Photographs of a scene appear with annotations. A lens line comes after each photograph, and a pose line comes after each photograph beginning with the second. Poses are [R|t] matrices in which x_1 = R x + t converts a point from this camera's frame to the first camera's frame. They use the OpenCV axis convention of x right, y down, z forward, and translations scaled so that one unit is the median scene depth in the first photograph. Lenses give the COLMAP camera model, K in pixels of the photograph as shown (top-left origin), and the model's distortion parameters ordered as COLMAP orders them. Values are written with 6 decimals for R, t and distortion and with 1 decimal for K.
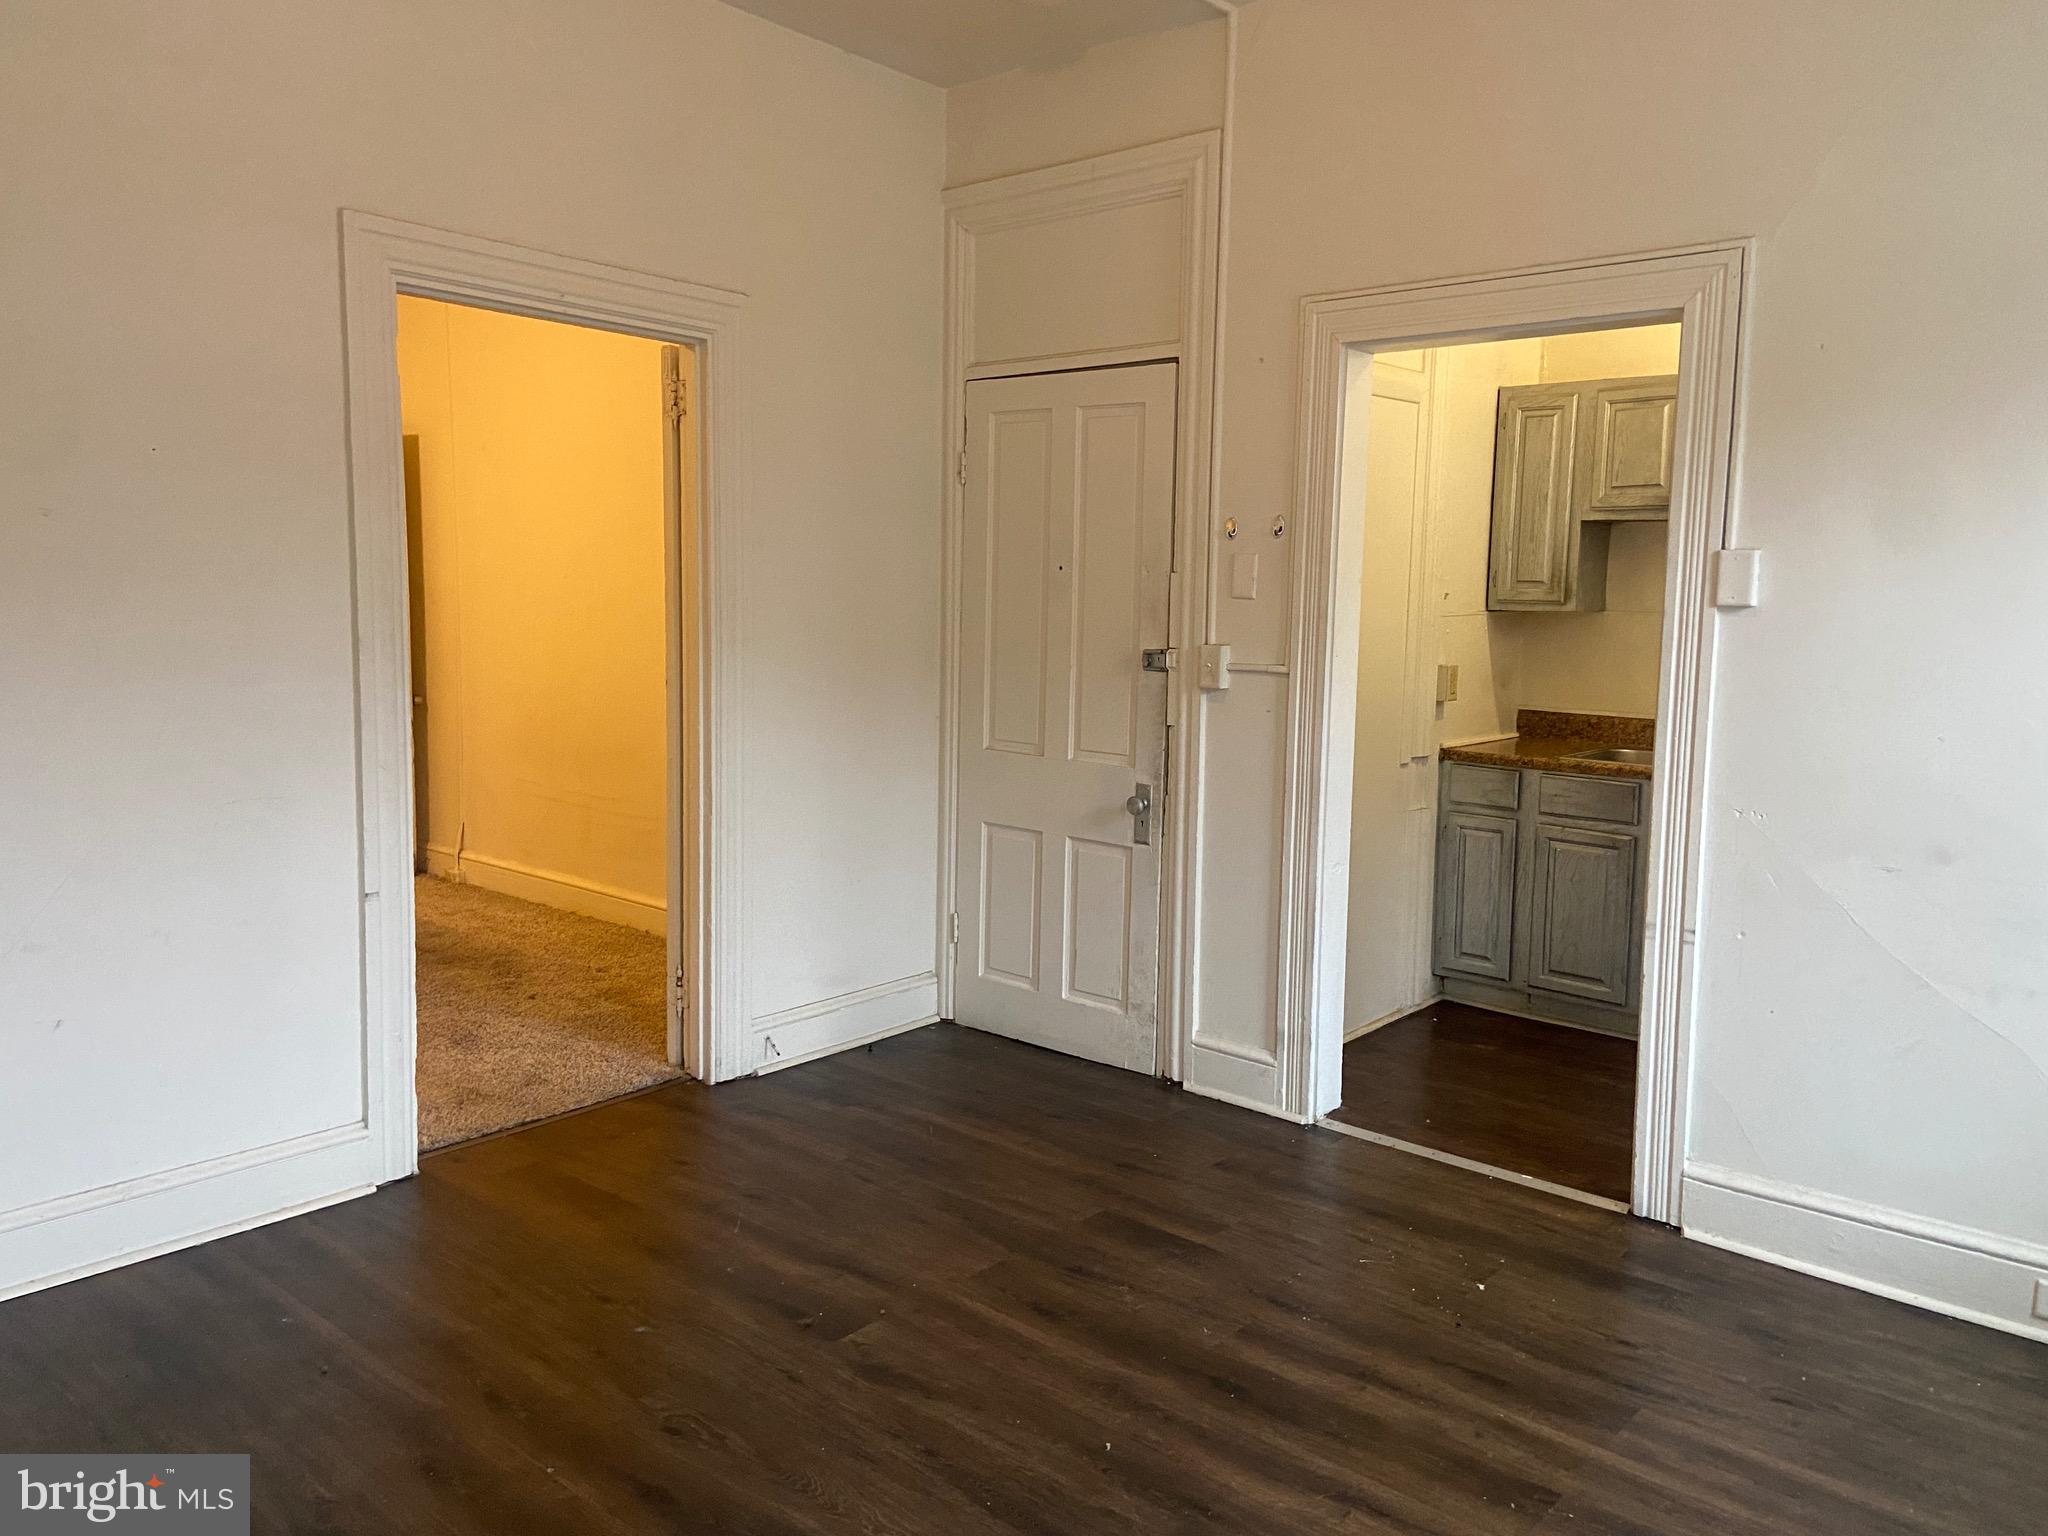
lens RADIAL K [[1532.9, 0, 1027.1], [0, 1532.9, 766.8], [0, 0, 1]] dist [0.006094, 0.001007]
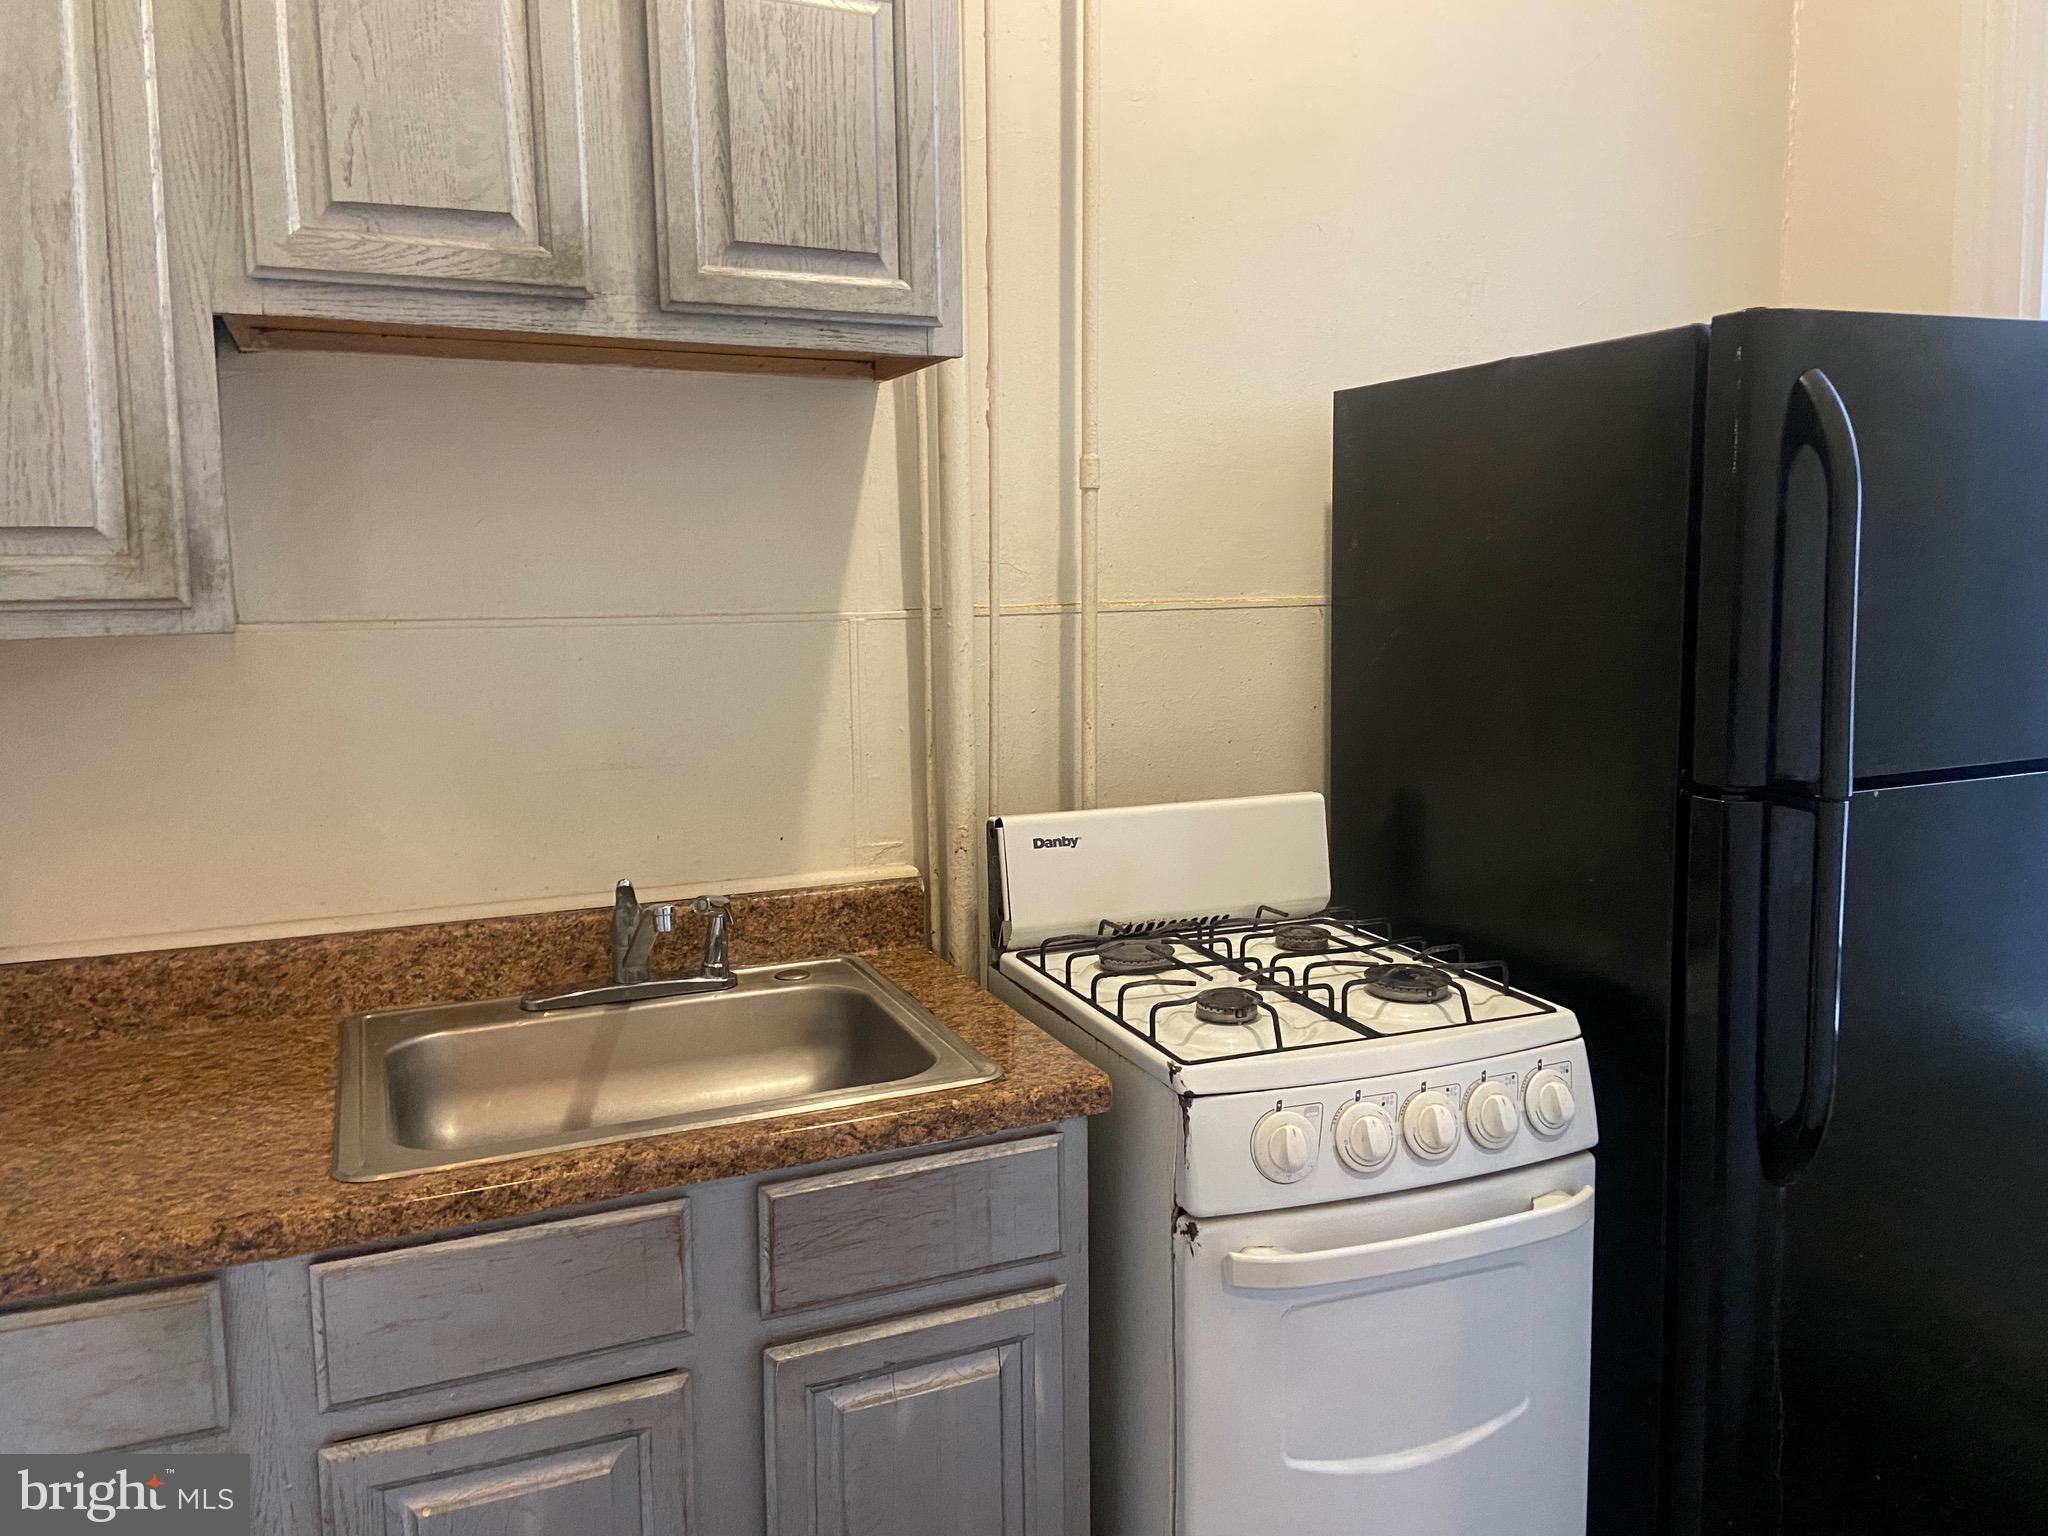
lens RADIAL K [[1532.9, 0, 1027.8], [0, 1532.9, 755.3], [0, 0, 1]] dist [0.006094, 0.001007]
pose [[0.413311, -0.124386, 0.902054, 0.155719], [0.114853, 0.989836, 0.083866, -0.085996], [-0.903318, 0.068941, 0.423396, 0.748352]]
